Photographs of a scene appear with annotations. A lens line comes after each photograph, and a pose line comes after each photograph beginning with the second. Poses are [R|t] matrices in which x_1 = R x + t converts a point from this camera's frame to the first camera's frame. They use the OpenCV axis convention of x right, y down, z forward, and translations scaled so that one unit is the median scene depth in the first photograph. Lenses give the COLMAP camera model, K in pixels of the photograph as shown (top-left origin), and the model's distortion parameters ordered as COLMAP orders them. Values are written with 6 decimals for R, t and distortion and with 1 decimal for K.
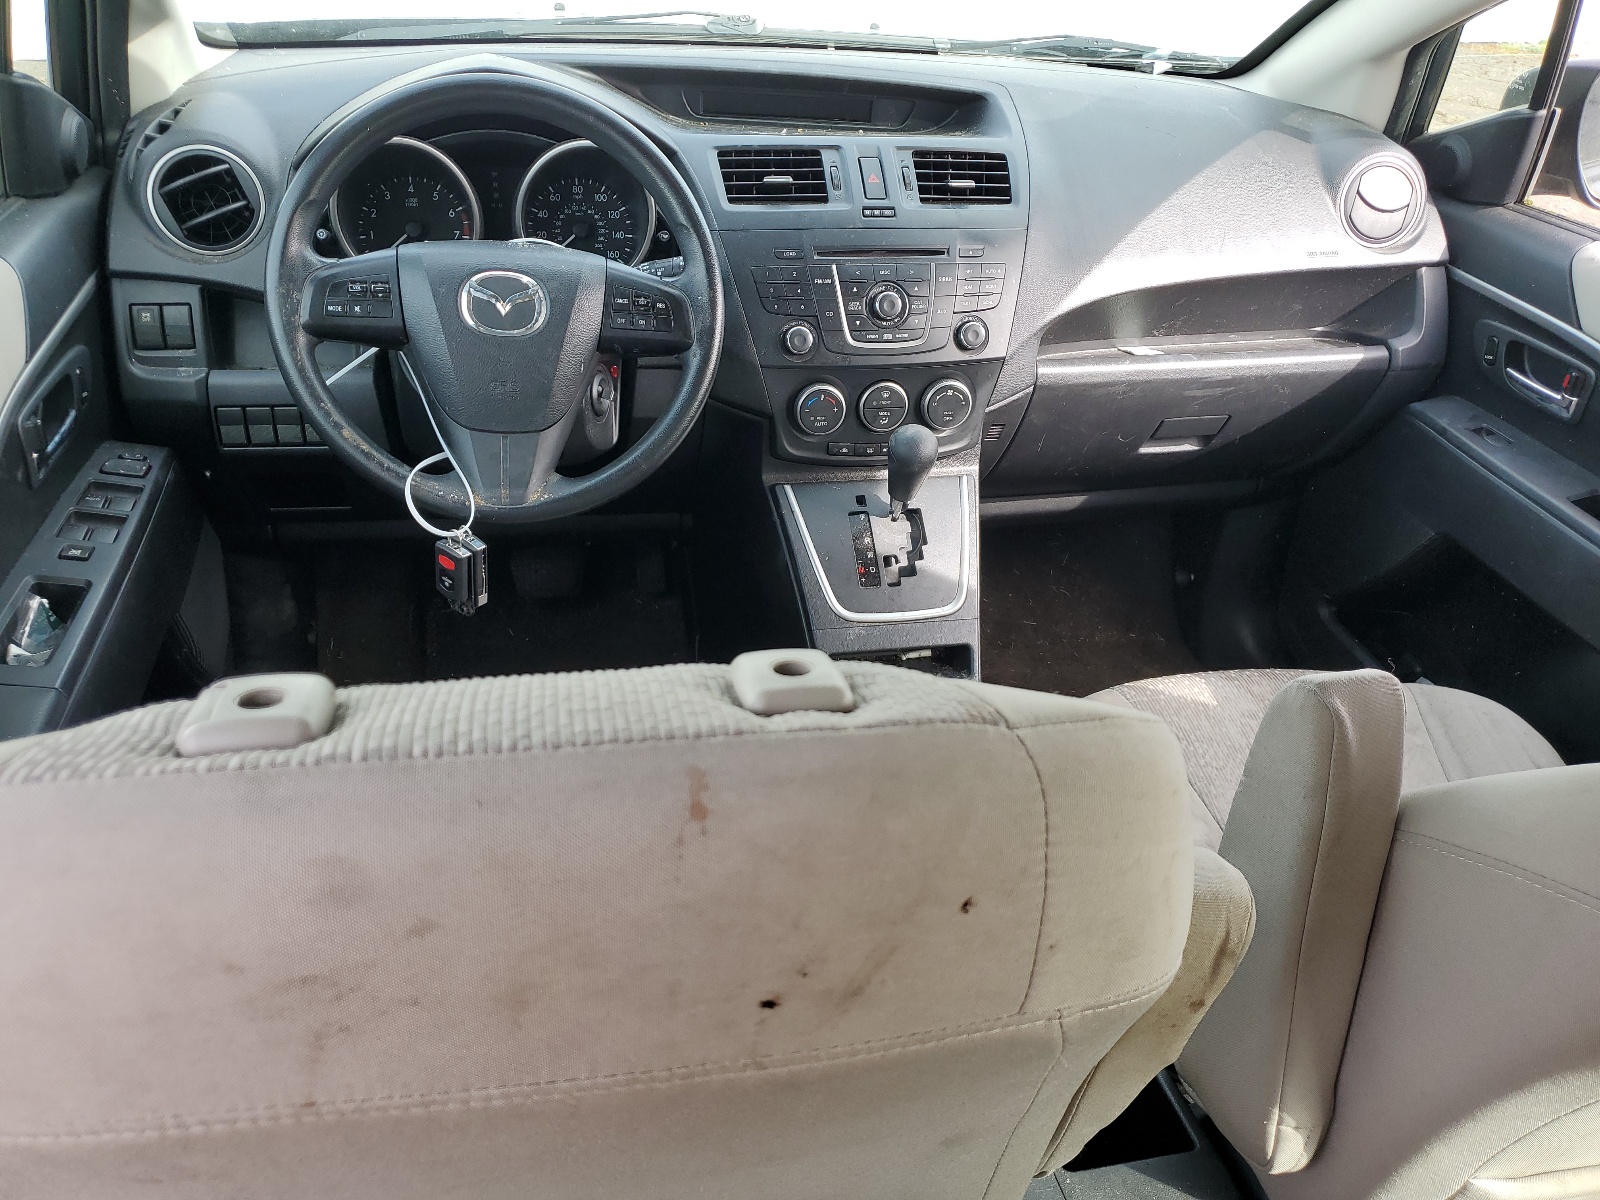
lens RADIAL K [[1219.7, 0, 797.7], [0, 1219.7, 600.2], [0, 0, 1]] dist [-0.002112, -0.001206]
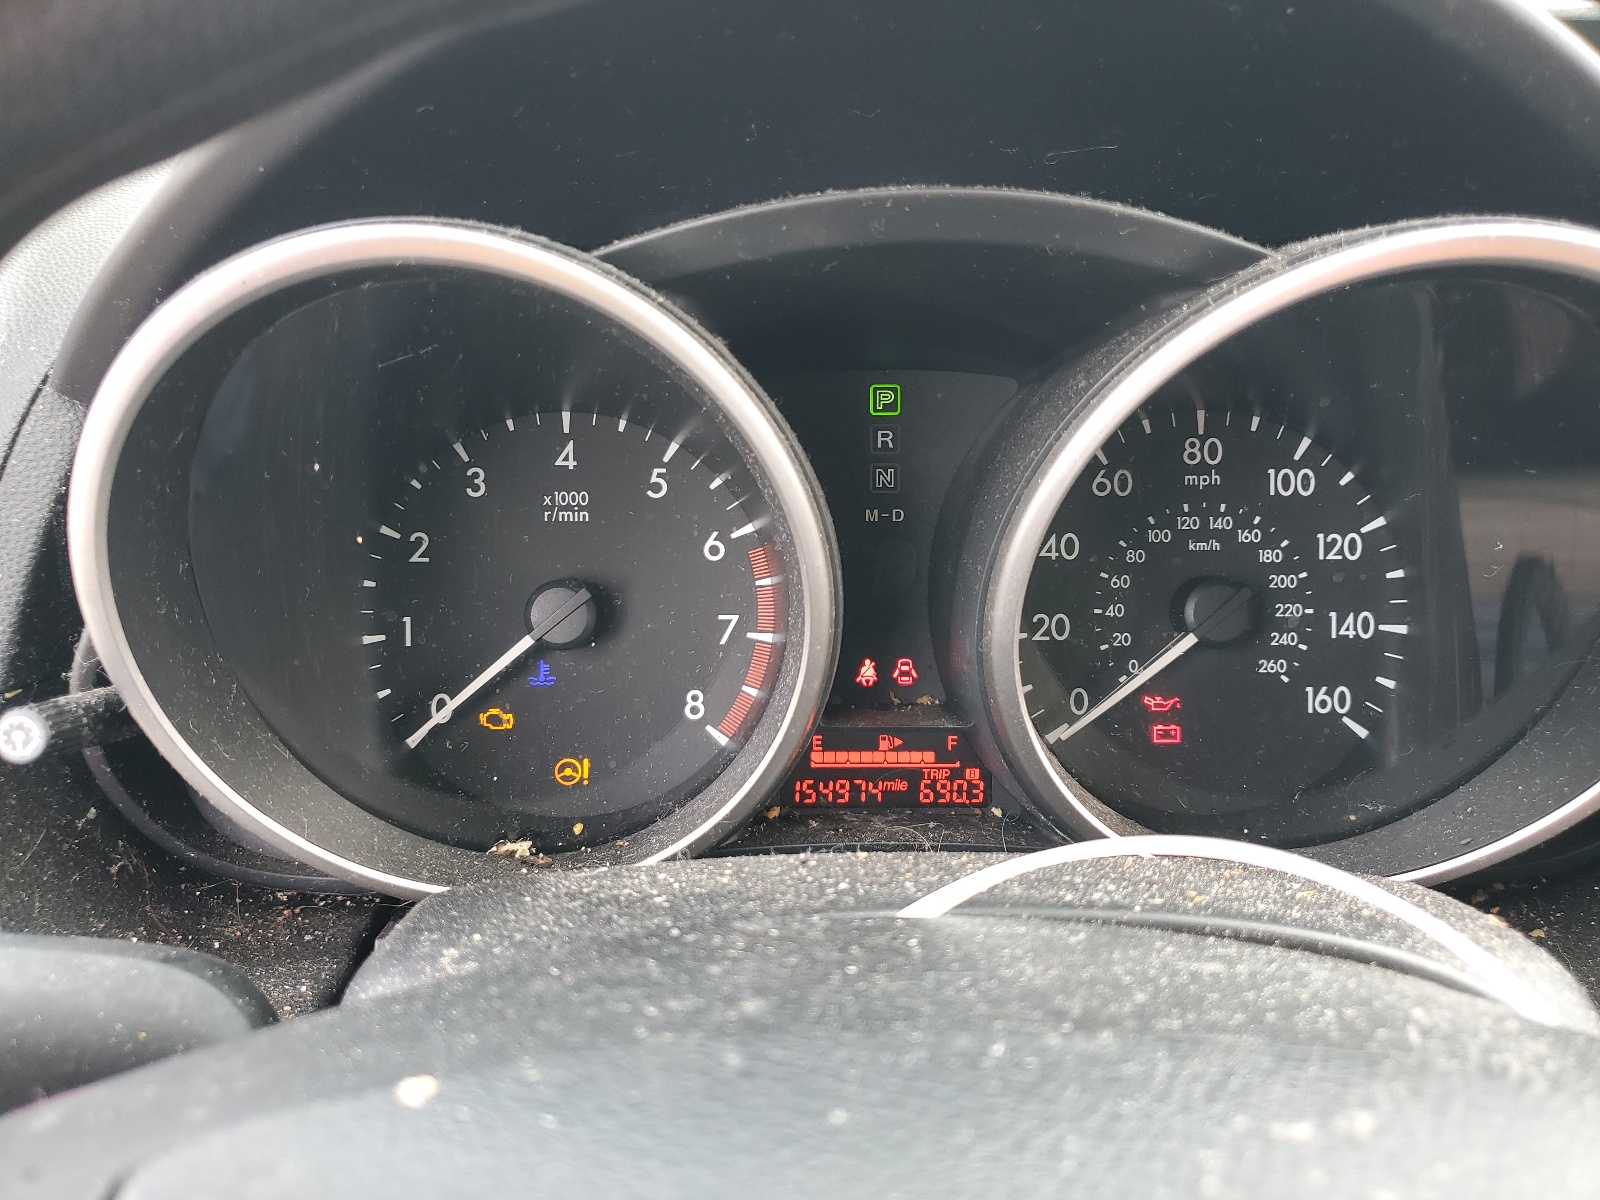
lens RADIAL K [[1219.7, 0, 801.1], [0, 1219.7, 598.5], [0, 0, 1]] dist [-0.002112, -0.001206]
pose [[0.979589, 0.024994, -0.199453, -0.213883], [-0.052759, 0.989422, -0.135130, -0.272332], [0.193966, 0.142895, 0.970545, 0.754487]]
